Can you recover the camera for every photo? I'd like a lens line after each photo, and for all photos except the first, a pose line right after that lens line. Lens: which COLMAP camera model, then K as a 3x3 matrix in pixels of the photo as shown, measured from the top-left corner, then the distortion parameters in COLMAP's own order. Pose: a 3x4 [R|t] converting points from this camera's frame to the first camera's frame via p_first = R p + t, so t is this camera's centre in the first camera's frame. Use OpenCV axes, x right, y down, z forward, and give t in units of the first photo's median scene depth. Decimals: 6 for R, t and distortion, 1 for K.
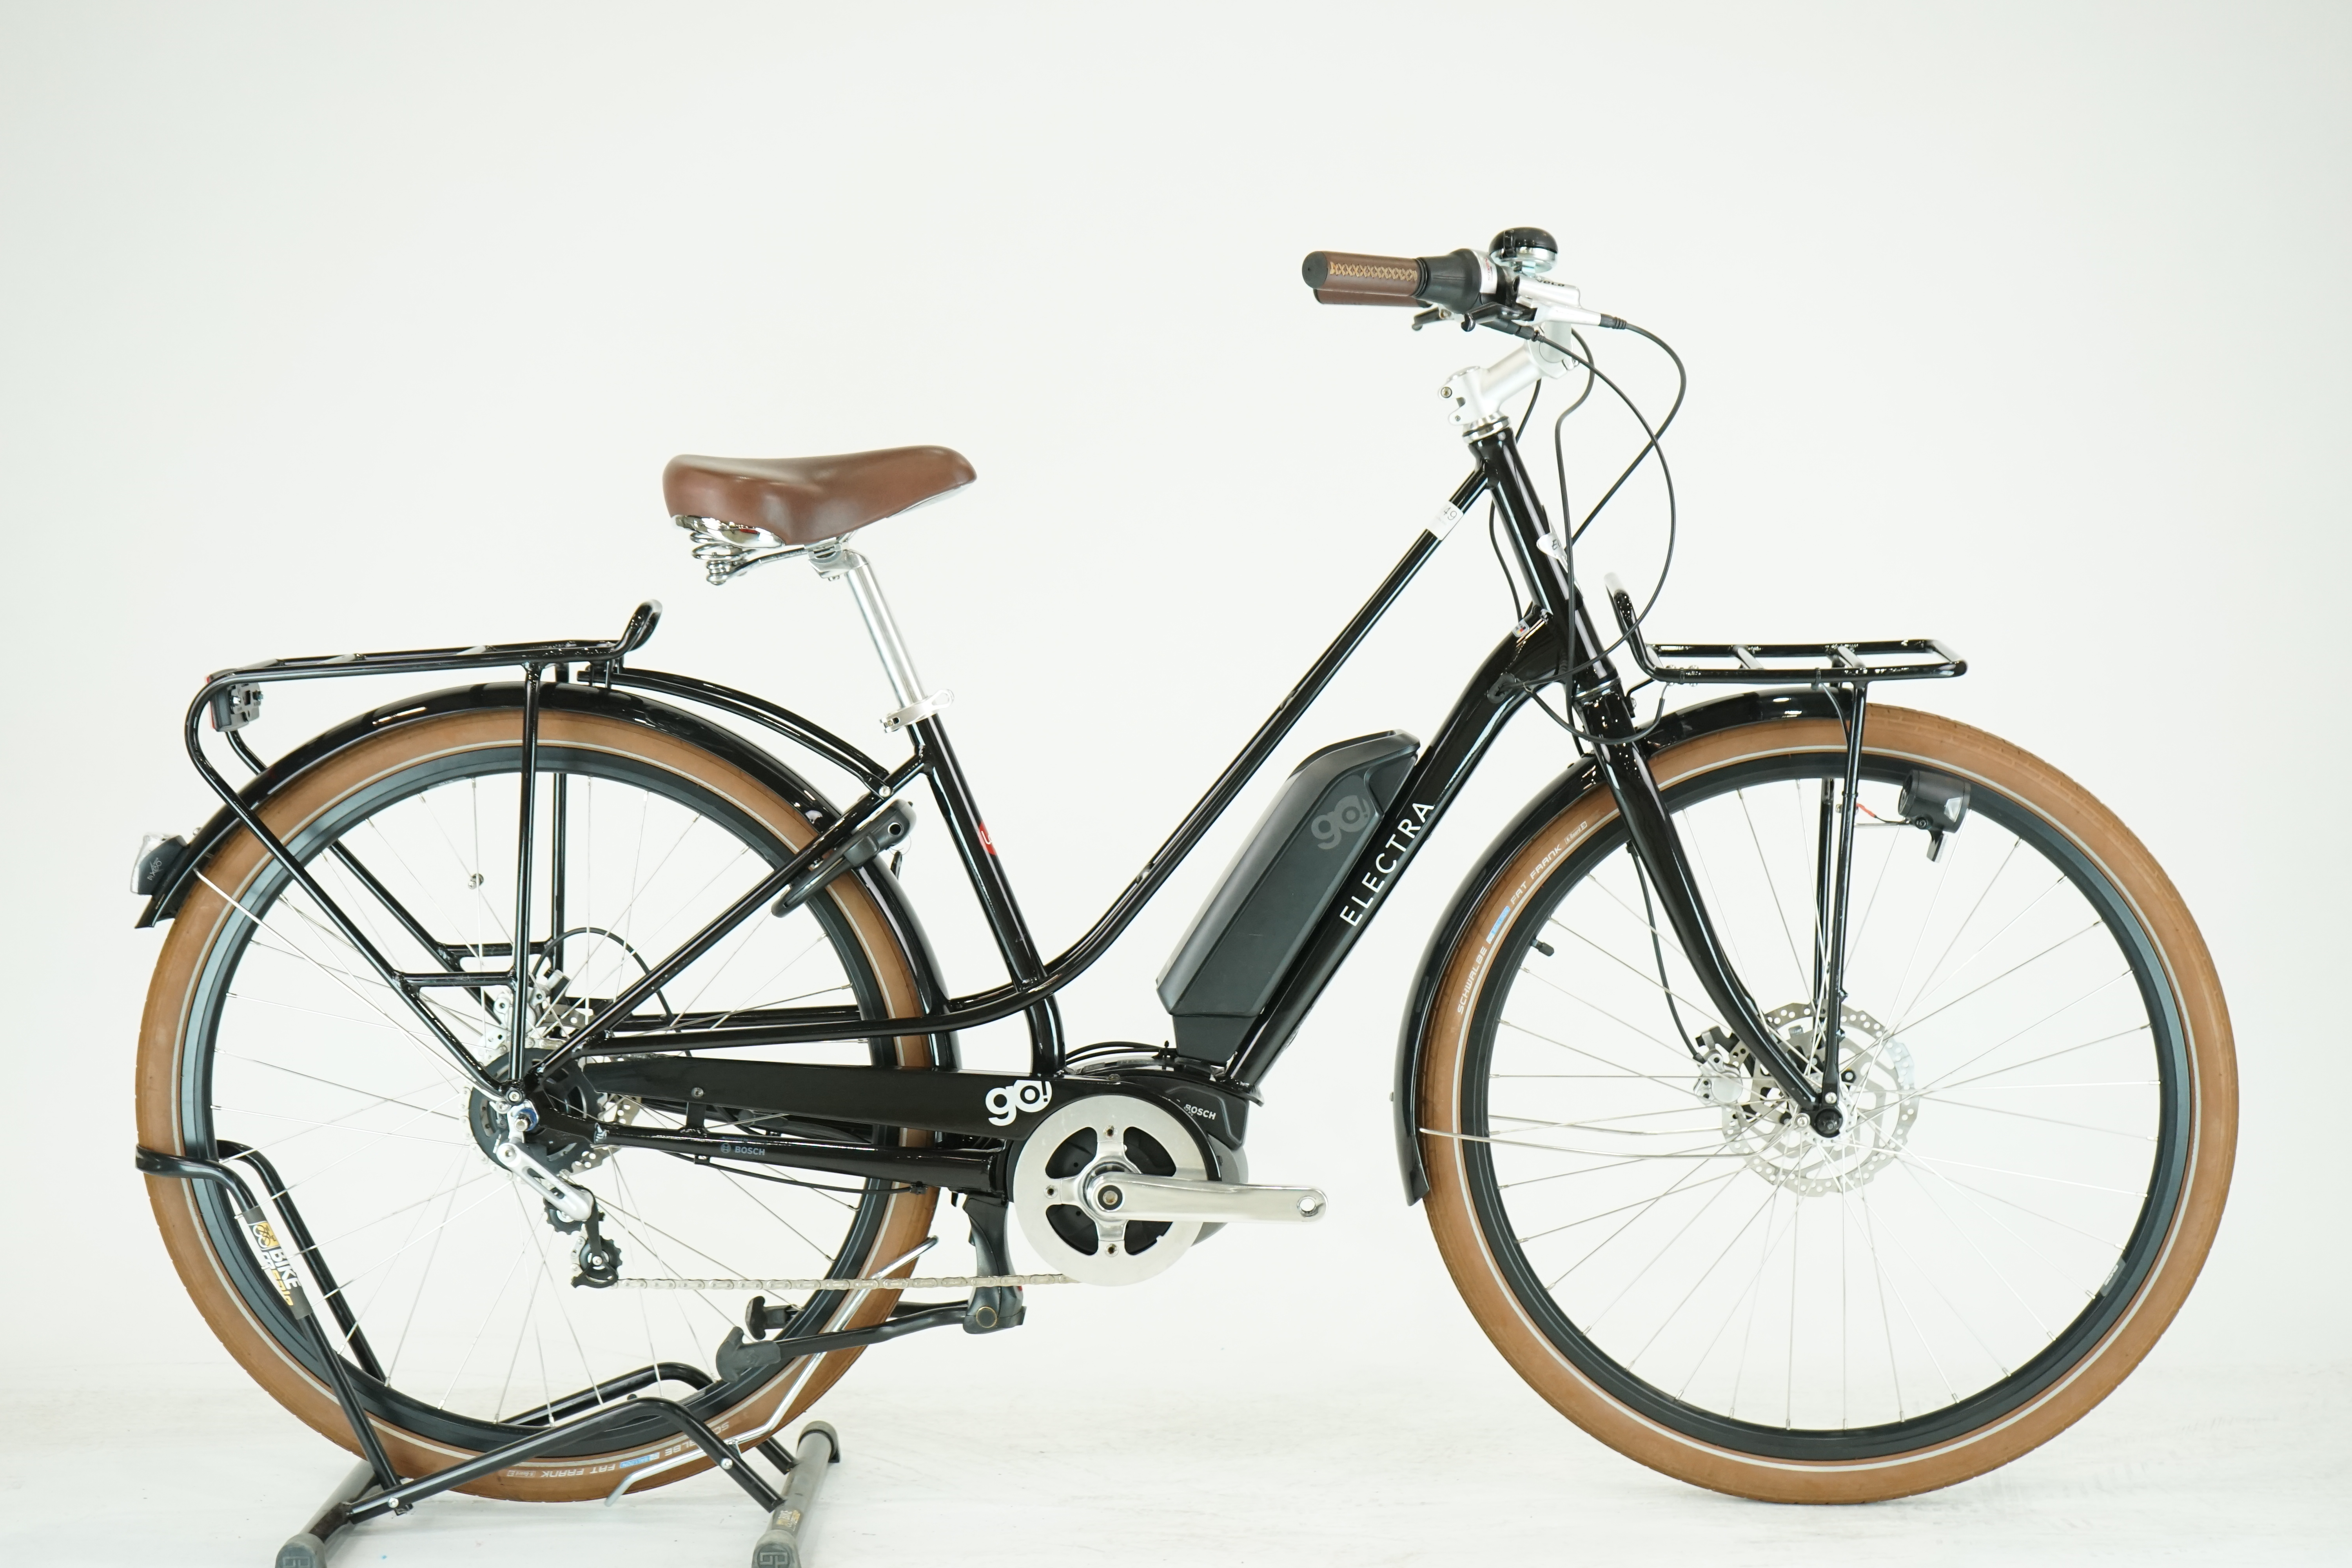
lens RADIAL K [[3828.0, 0, 1176.0], [0, 3828.0, 784.0], [0, 0, 1]] dist [-0.033706, -0.025966]
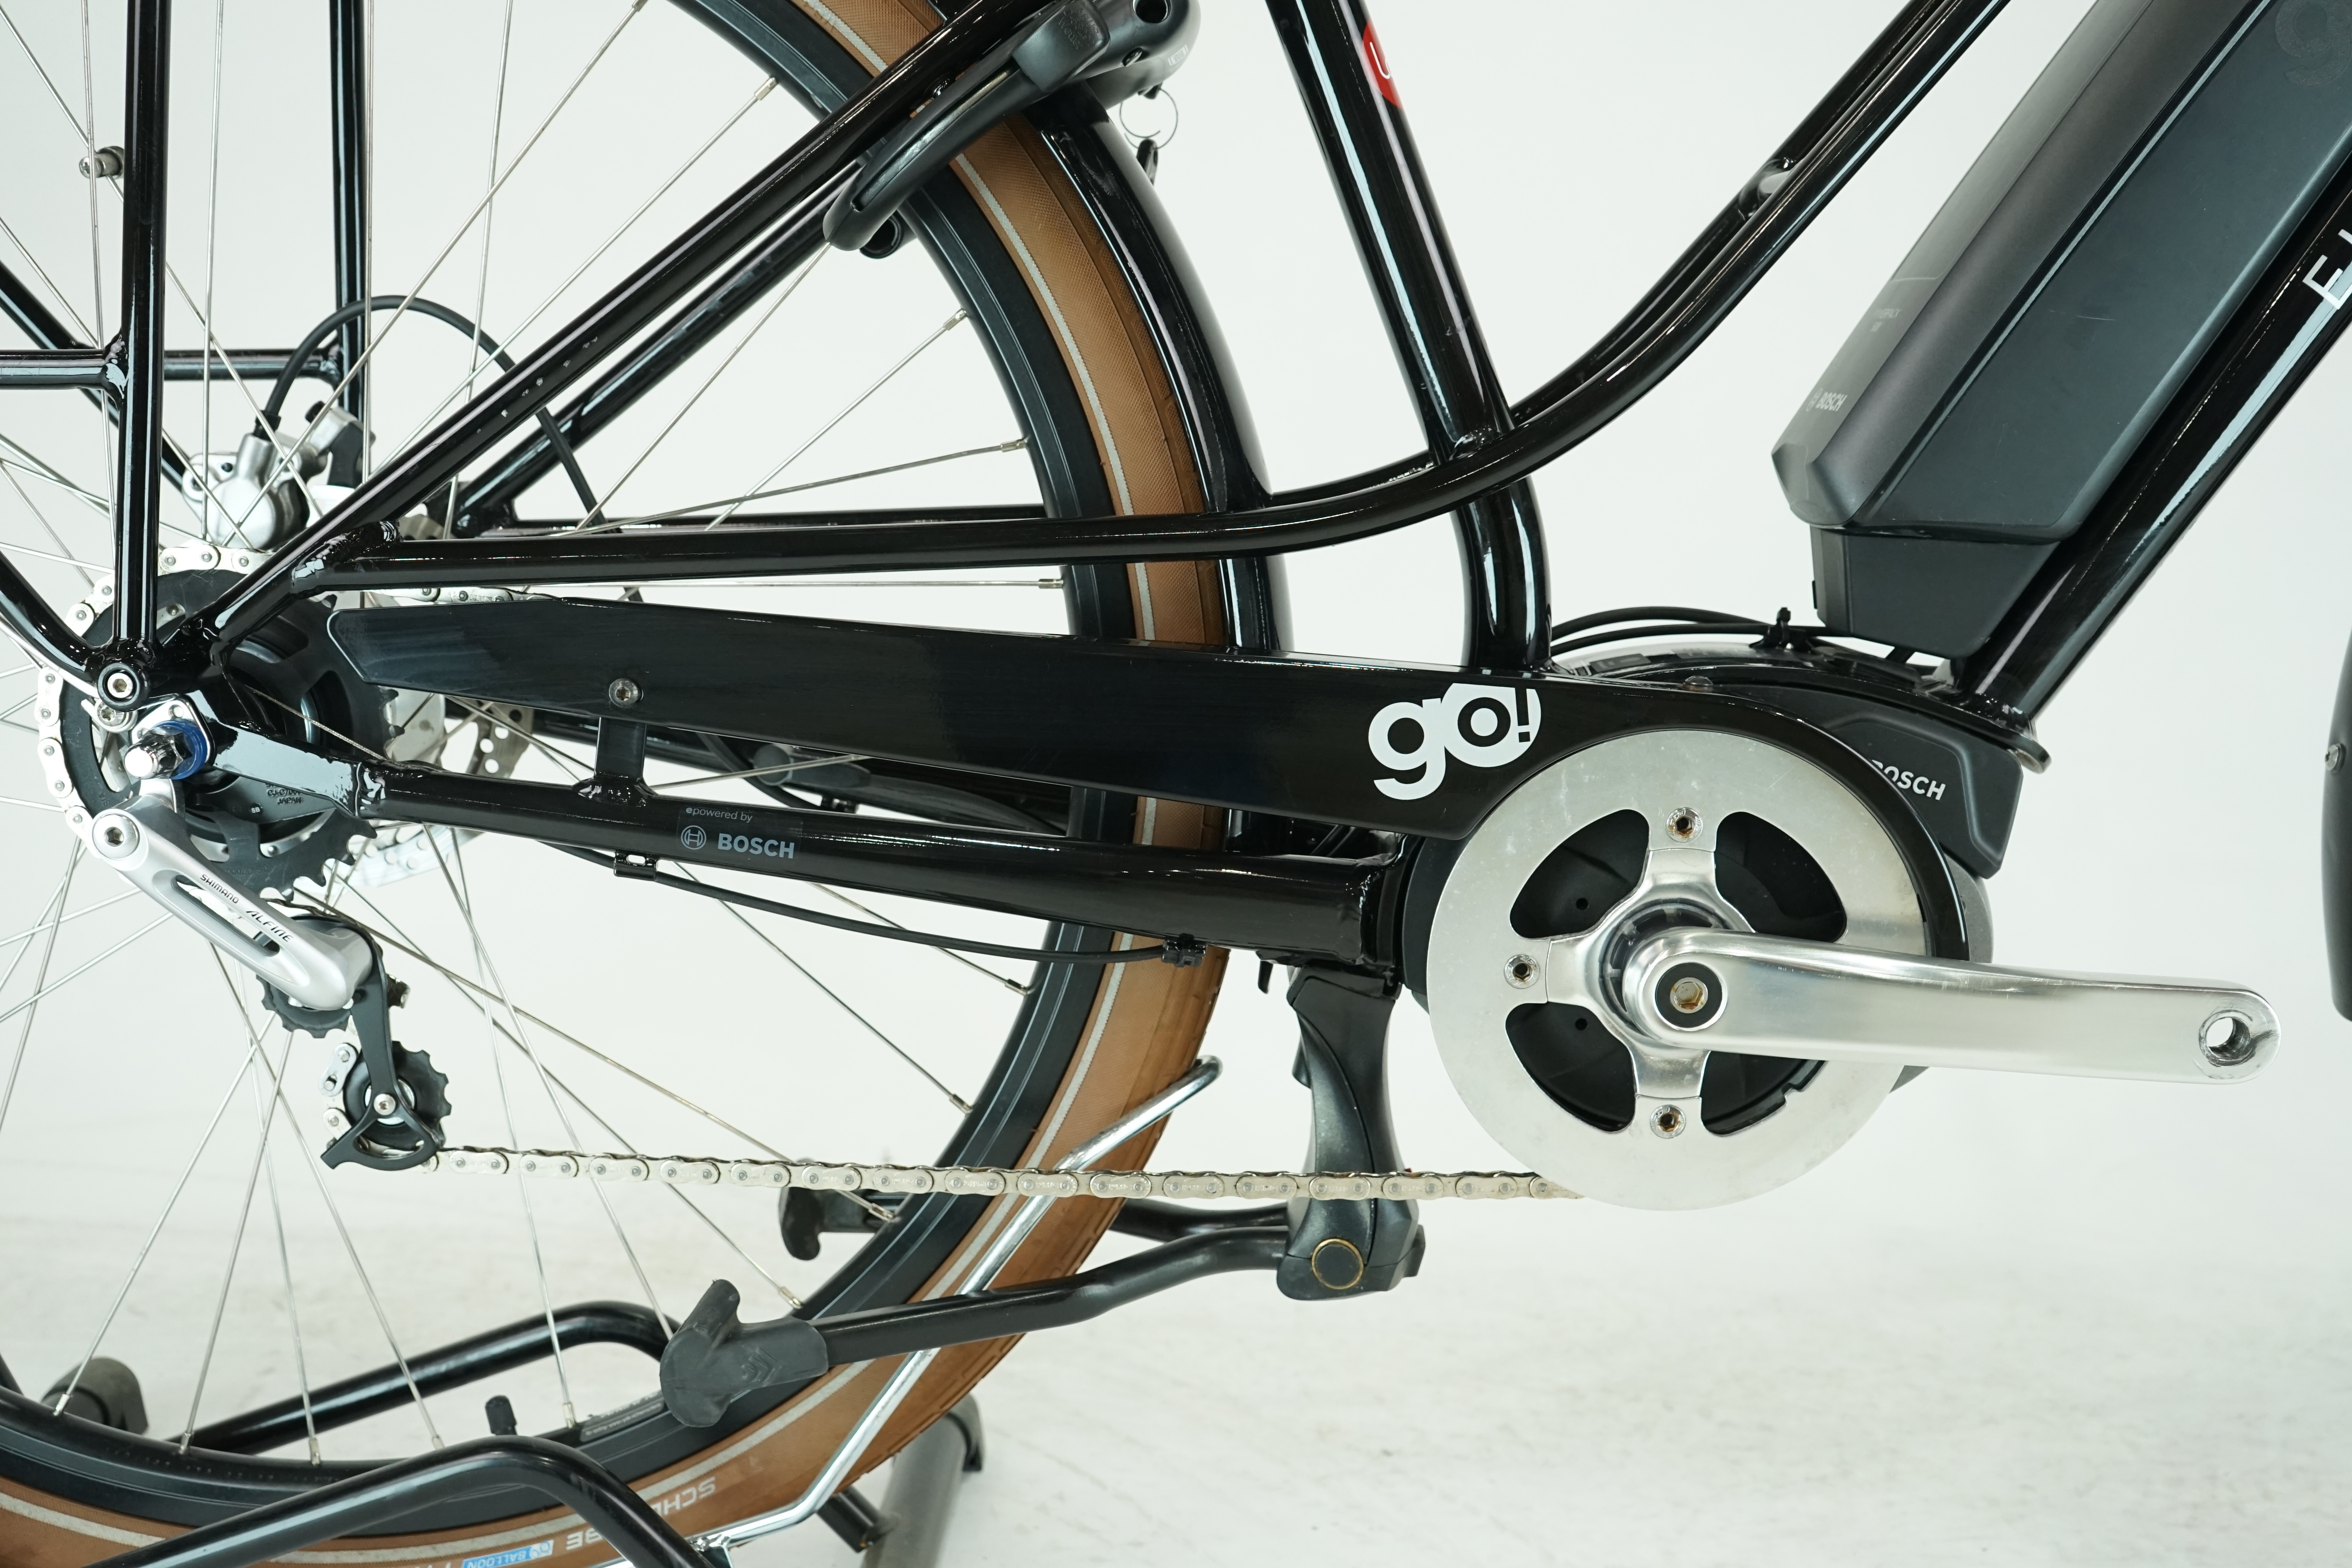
lens RADIAL K [[2366.0, 0, 1176.0], [0, 2366.0, 784.0], [0, 0, 1]] dist [-0.005309, -0.001653]
pose [[0.998324, 0.028512, -0.050364, -0.055814], [-0.024337, 0.996363, 0.081661, 0.068208], [0.052510, -0.080299, 0.995387, 0.755434]]
